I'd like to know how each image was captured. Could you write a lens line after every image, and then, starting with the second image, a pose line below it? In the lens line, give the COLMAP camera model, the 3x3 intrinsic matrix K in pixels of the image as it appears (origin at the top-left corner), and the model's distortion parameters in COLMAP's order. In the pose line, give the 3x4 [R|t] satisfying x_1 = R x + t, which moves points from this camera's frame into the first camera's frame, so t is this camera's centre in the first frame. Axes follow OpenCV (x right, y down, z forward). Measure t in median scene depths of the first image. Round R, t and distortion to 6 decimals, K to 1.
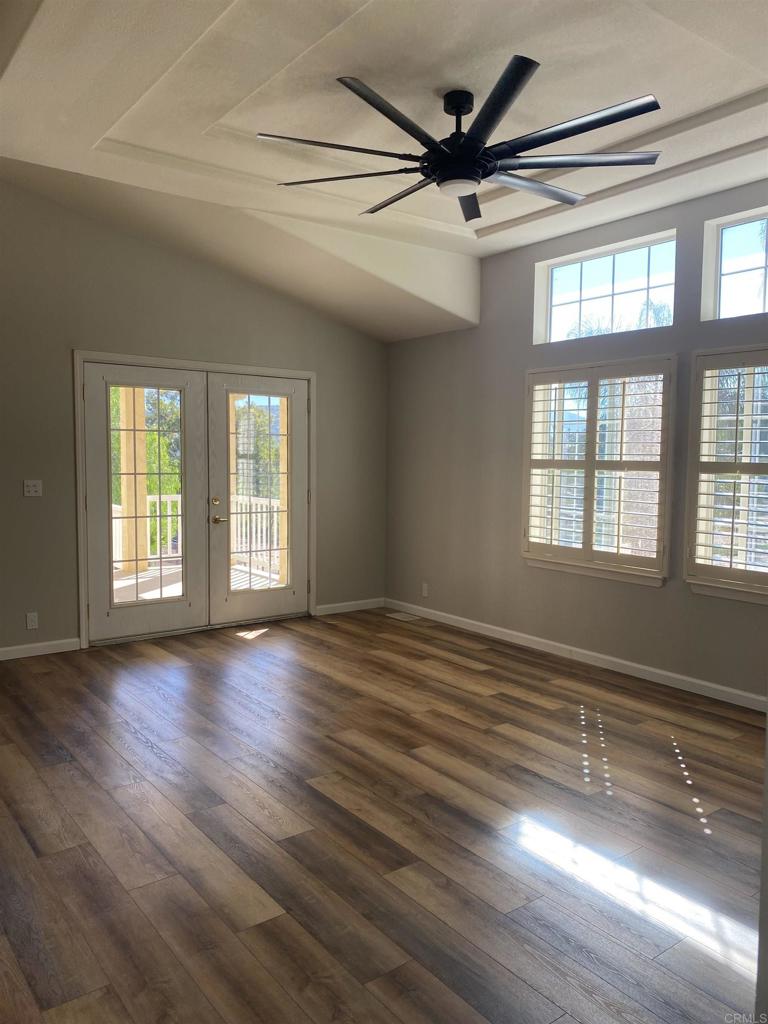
lens RADIAL K [[768.7, 0, 384.0], [0, 768.7, 512.0], [0, 0, 1]] dist [0.024409, -0.026817]
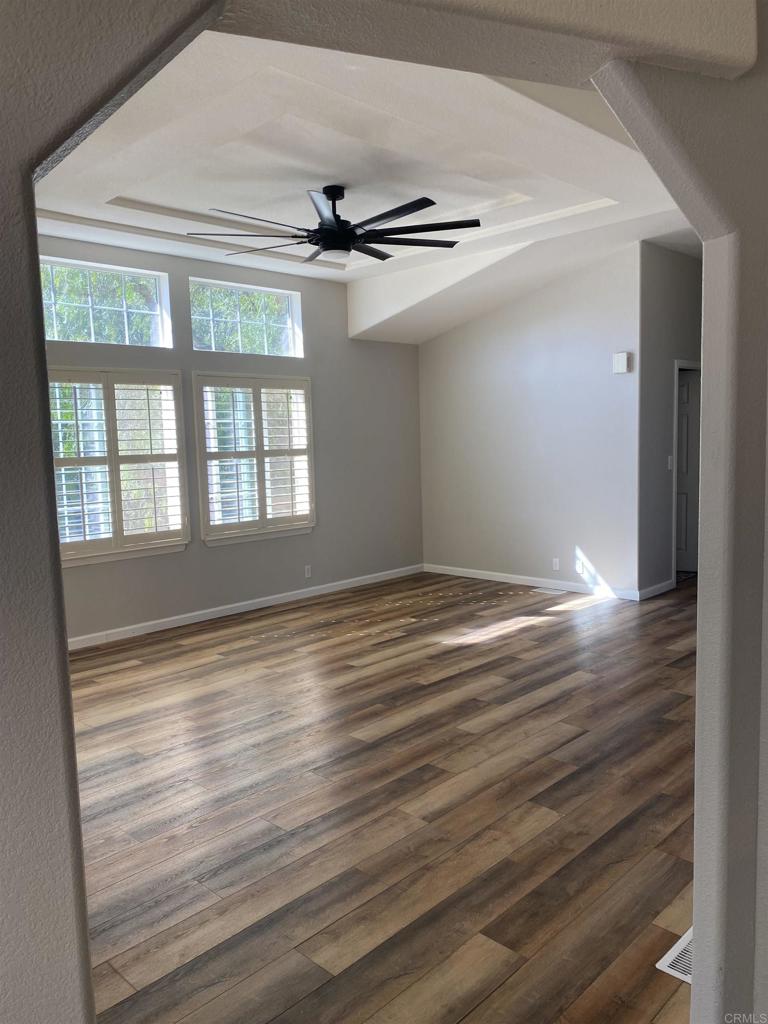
lens RADIAL K [[768.7, 0, 384.0], [0, 768.7, 512.0], [0, 0, 1]] dist [0.024409, -0.026817]
pose [[-0.154017, -0.098733, 0.983123, -1.002196], [0.107183, 0.987454, 0.115960, -0.084130], [-0.982237, 0.123234, -0.141502, 0.883710]]
